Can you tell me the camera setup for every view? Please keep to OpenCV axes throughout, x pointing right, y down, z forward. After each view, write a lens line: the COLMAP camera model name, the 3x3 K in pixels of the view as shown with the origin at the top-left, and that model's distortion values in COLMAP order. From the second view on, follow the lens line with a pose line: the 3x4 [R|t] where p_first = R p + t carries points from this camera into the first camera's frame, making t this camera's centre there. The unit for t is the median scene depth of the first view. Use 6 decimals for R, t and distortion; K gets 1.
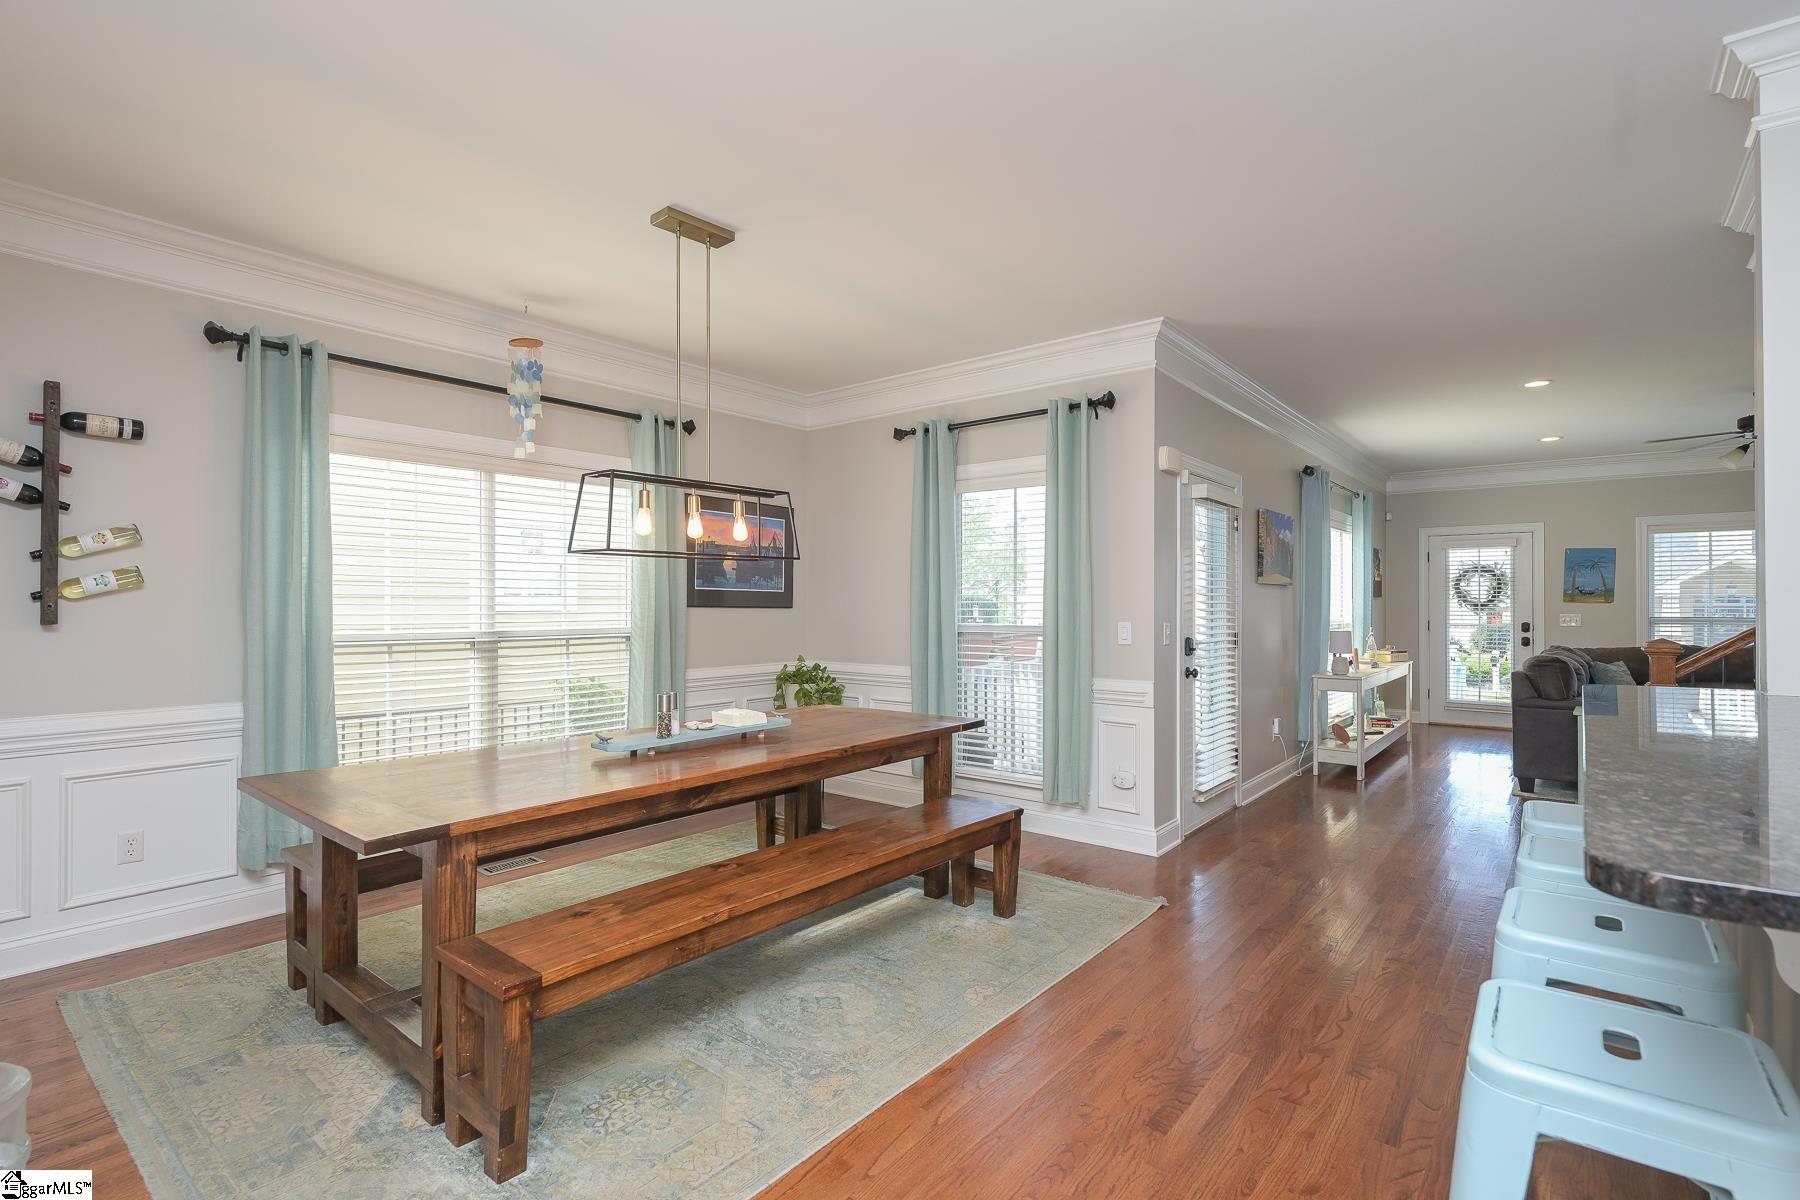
lens RADIAL K [[853.4, 0, 901.5], [0, 853.4, 598.4], [0, 0, 1]] dist [0.001913, -0.000103]
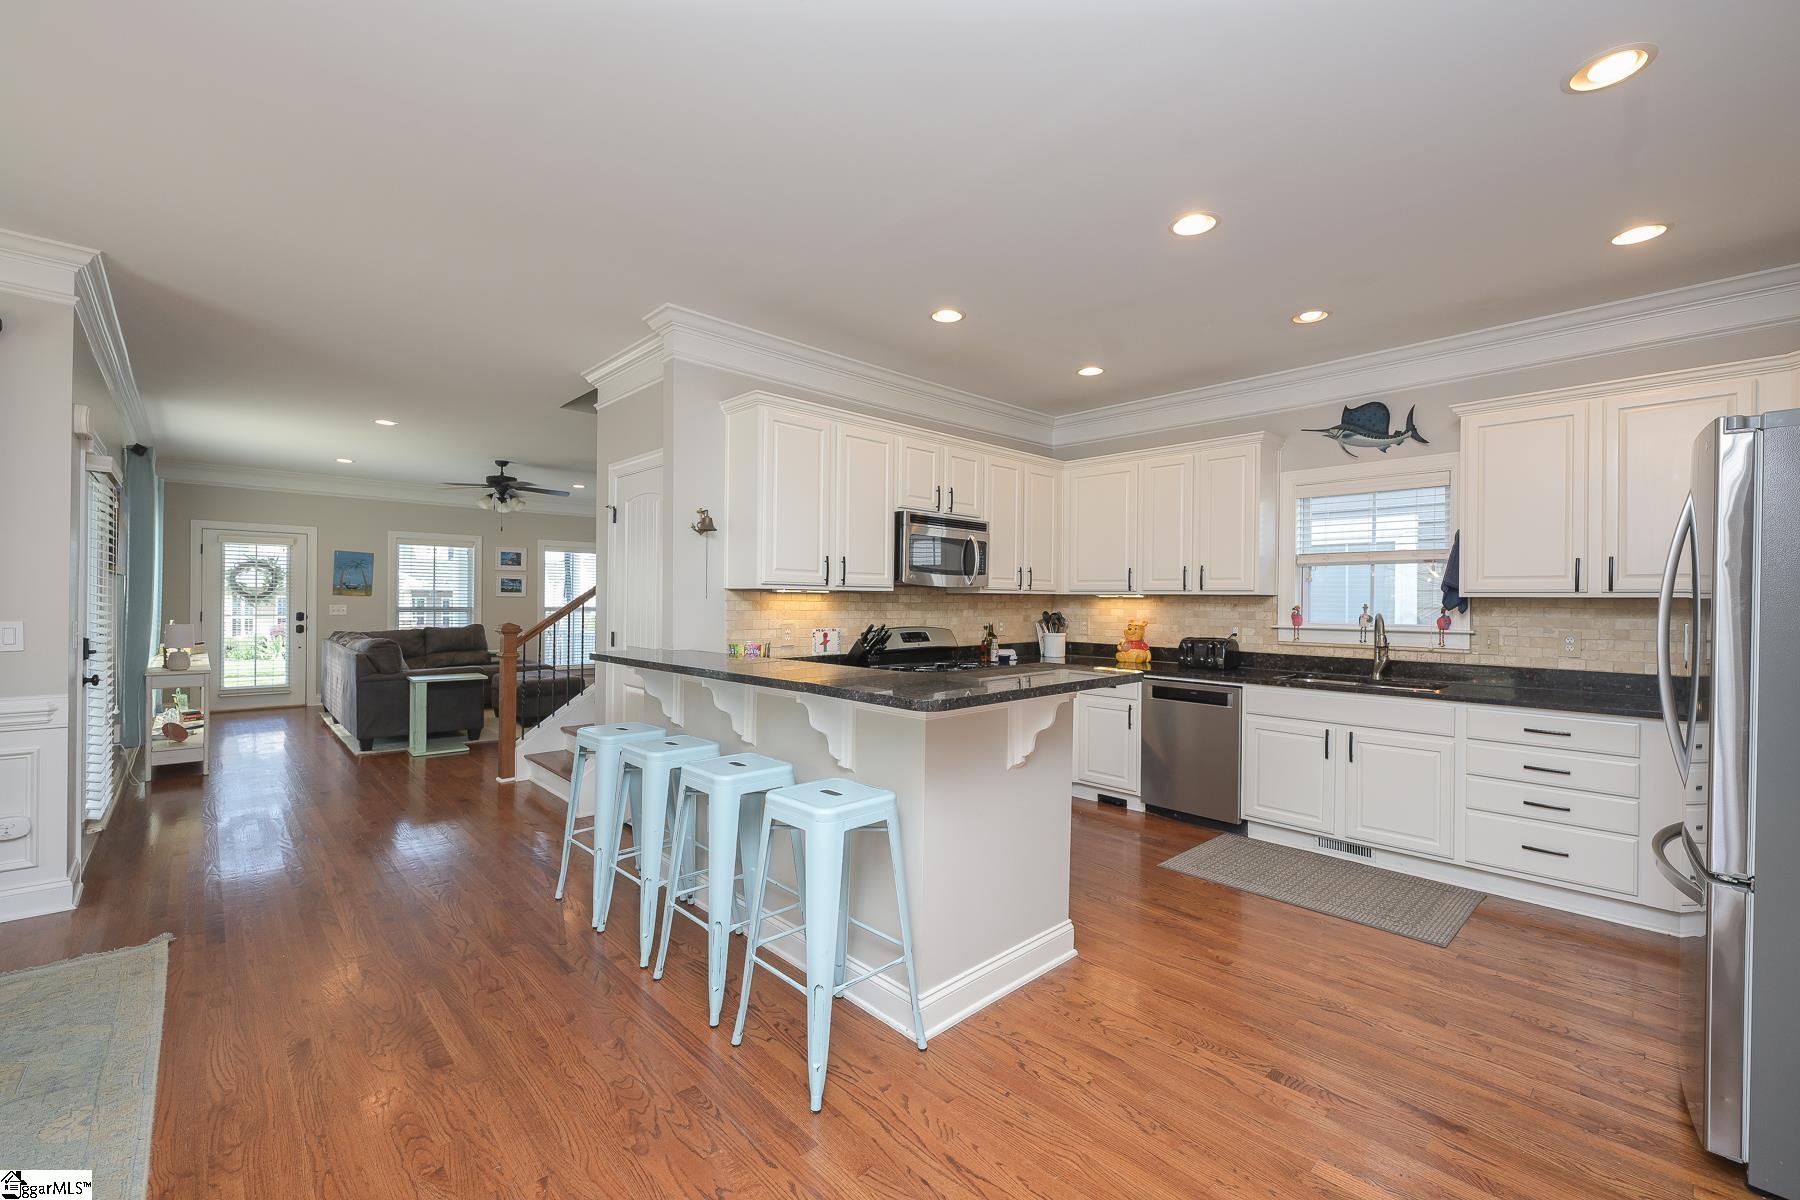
lens RADIAL K [[736.6, 0, 901.6], [0, 736.6, 601.1], [0, 0, 1]] dist [-0.001770, -0.000534]
pose [[0.133938, -0.000298, 0.990990, -0.153494], [-0.016570, 0.999859, 0.002540, -0.002872], [-0.990851, -0.016761, 0.133914, 0.070162]]
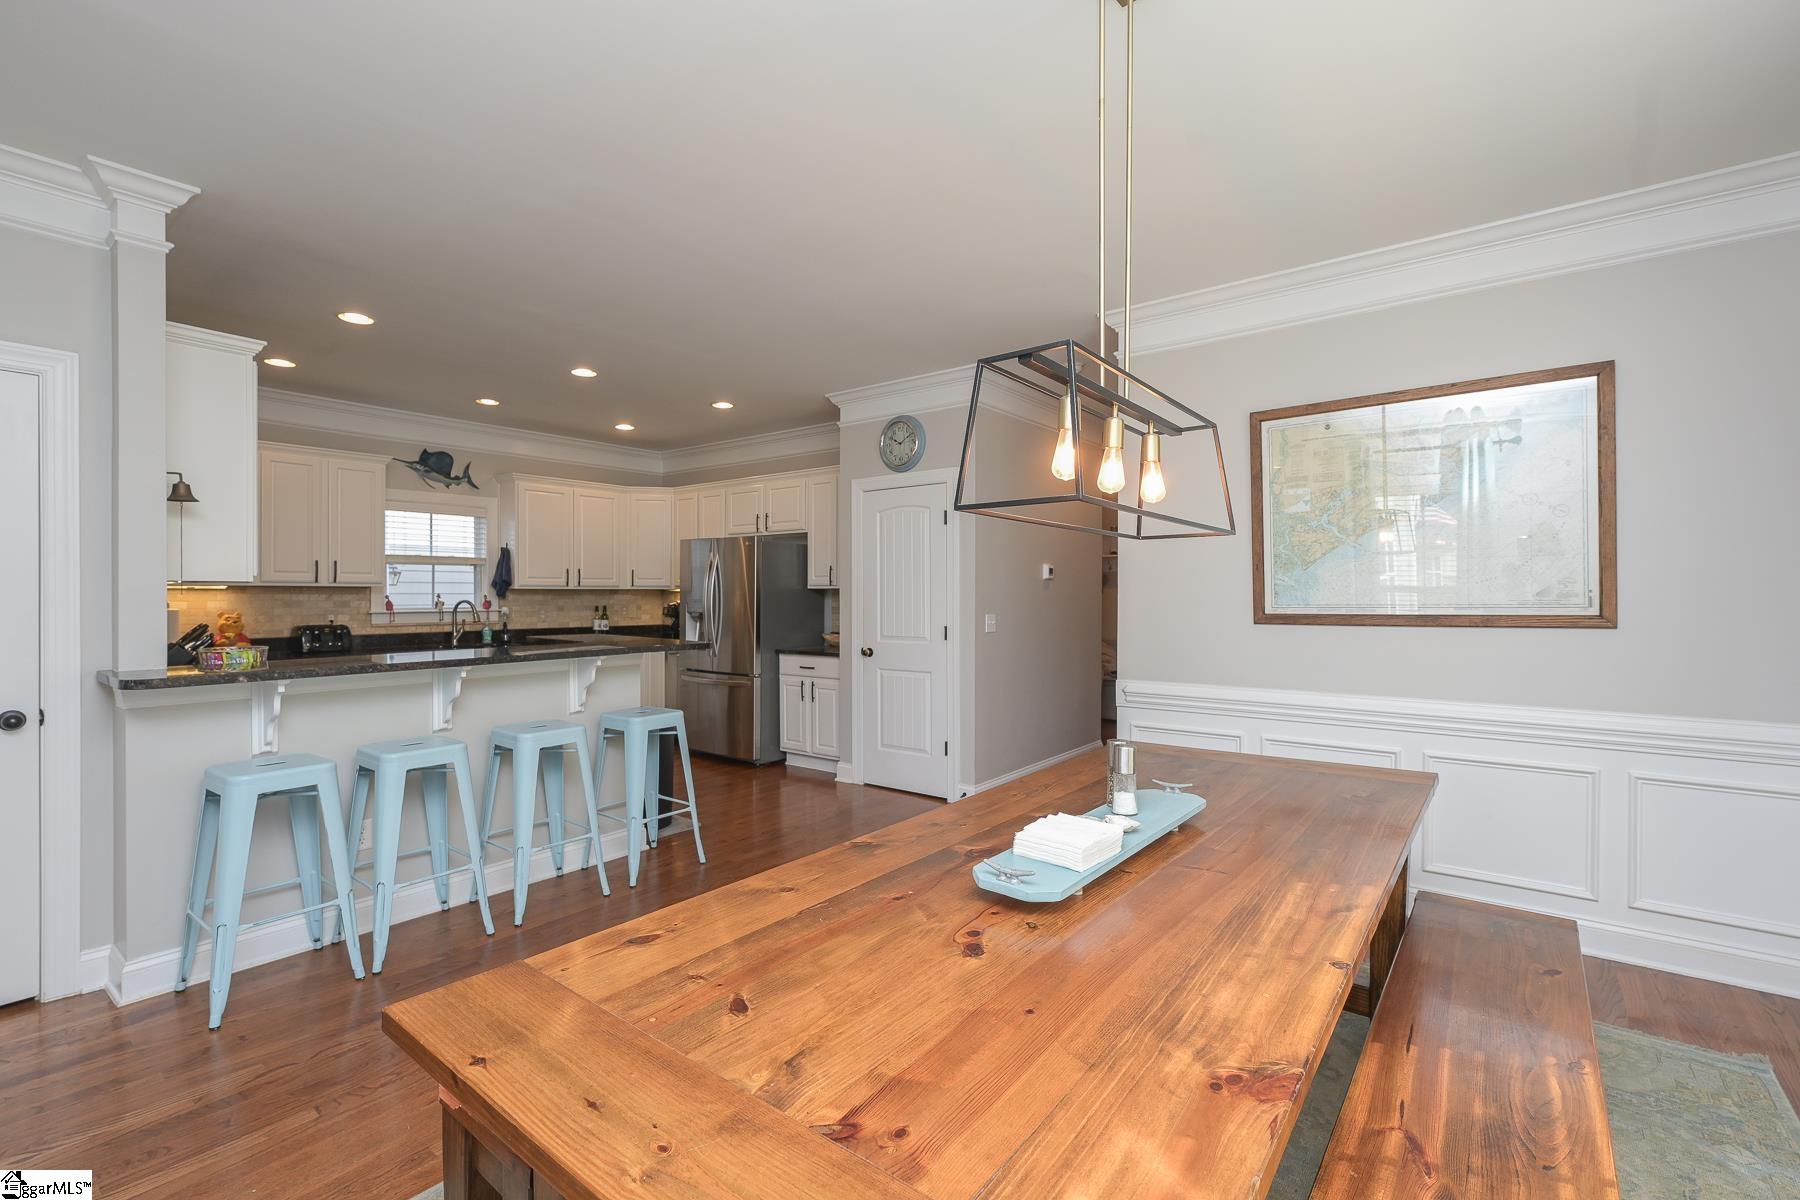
lens RADIAL K [[784.4, 0, 895.9], [0, 784.4, 594.7], [0, 0, 1]] dist [0.004221, 0.000653]
pose [[-0.999751, -0.000101, -0.022308, -0.031316], [-0.000010, 0.999992, -0.004073, -0.000324], [0.022308, -0.004072, -0.999743, 0.611473]]
